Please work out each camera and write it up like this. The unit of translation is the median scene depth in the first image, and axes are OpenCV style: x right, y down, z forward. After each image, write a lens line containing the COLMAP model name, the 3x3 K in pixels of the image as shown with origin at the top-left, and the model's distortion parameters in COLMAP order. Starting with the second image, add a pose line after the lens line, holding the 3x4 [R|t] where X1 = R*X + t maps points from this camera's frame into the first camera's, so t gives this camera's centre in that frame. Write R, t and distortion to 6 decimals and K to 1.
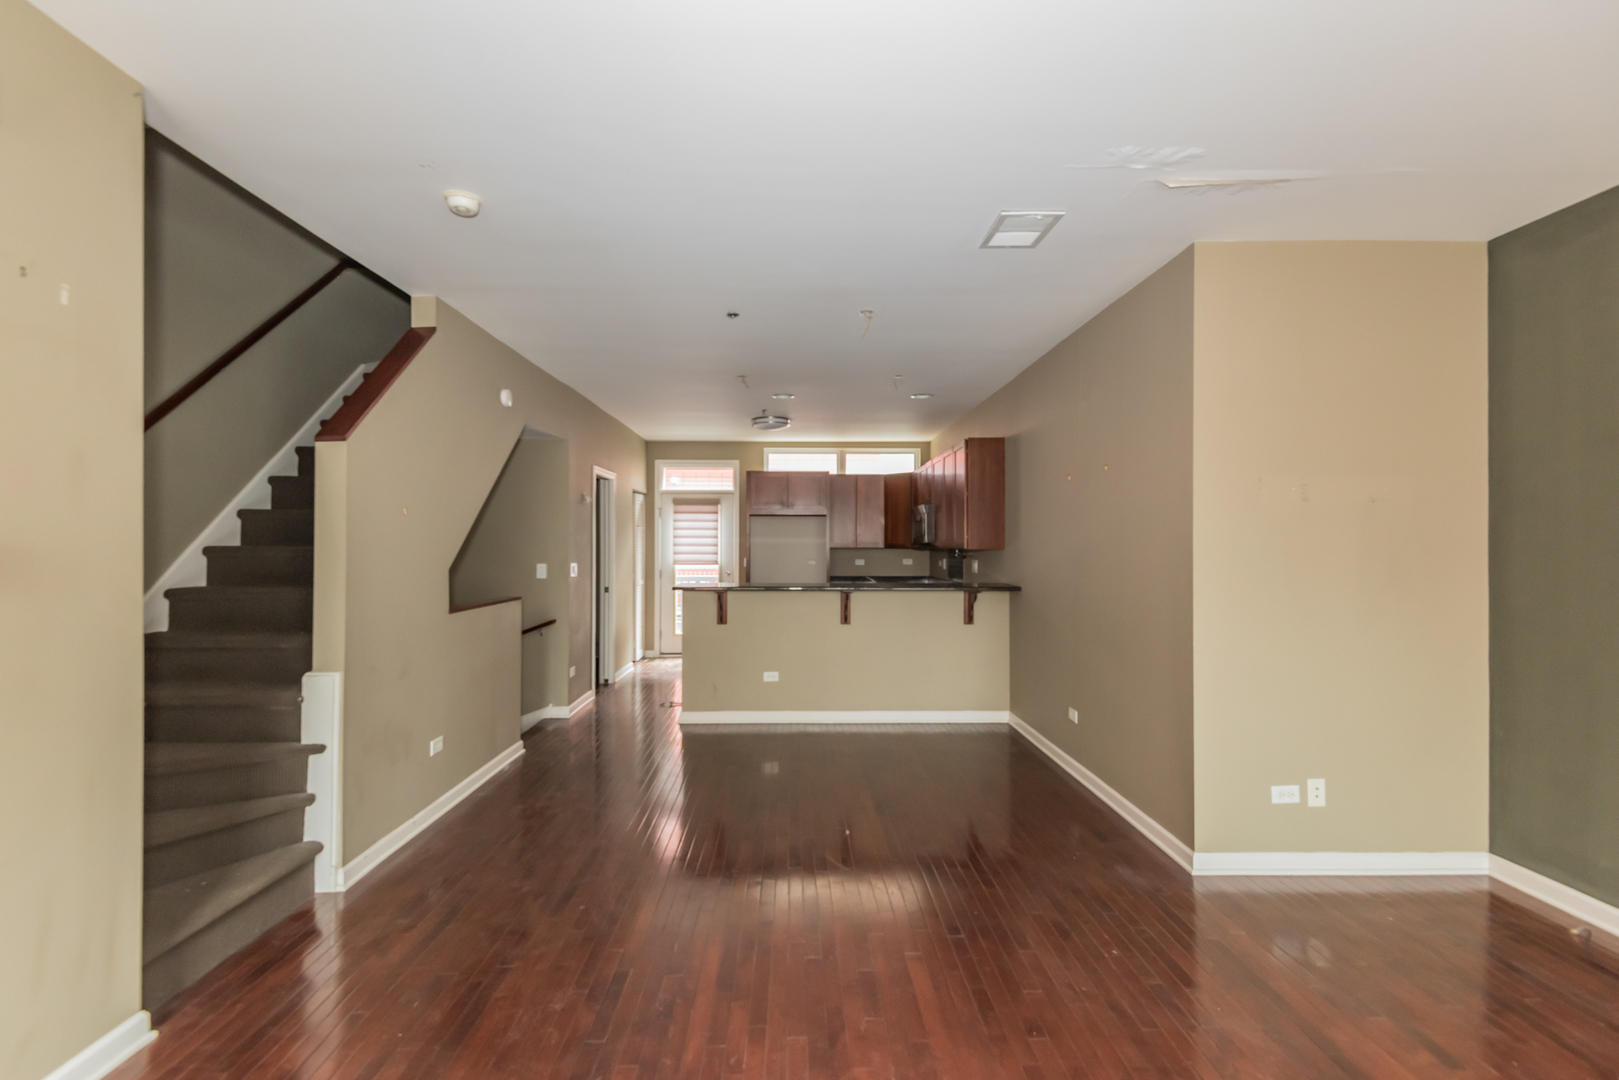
lens RADIAL K [[743.3, 0, 810.1], [0, 743.3, 542.2], [0, 0, 1]] dist [0.025622, -0.005611]
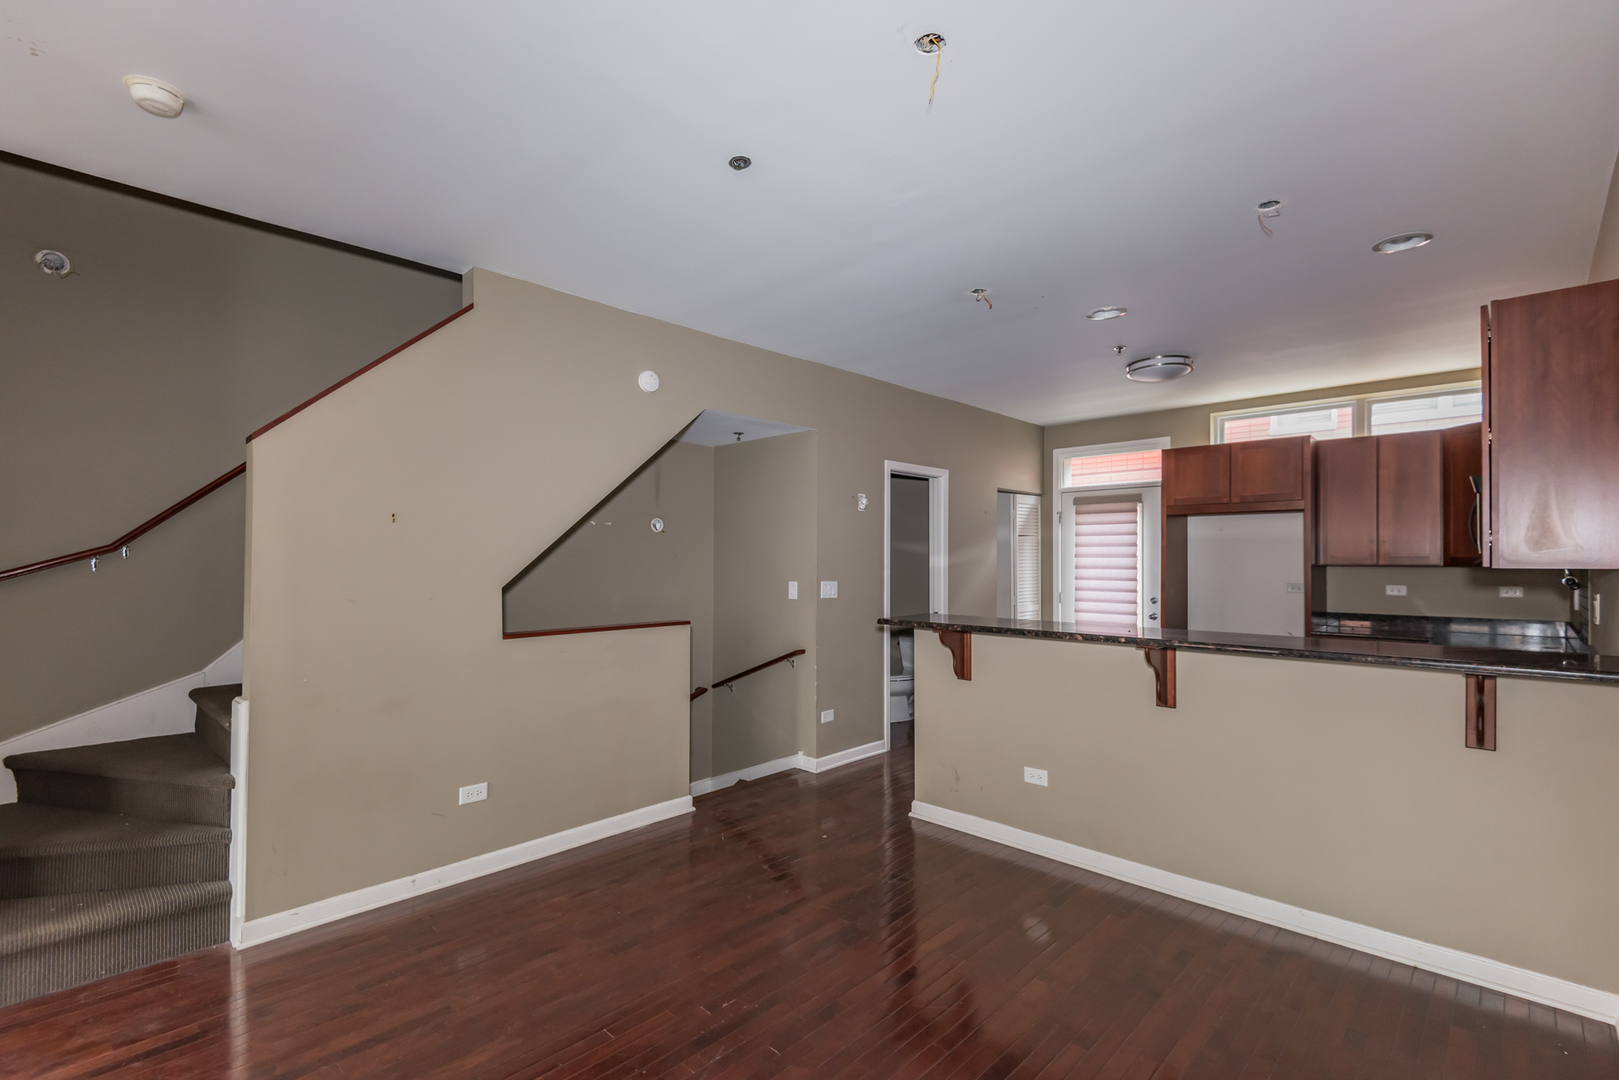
lens RADIAL K [[743.3, 0, 811.2], [0, 743.3, 565.3], [0, 0, 1]] dist [0.025622, -0.005611]
pose [[0.707120, 0.004898, -0.707076, 0.165302], [0.001278, 0.999966, 0.008205, 0.002370], [0.707092, -0.006705, 0.707089, 0.293895]]
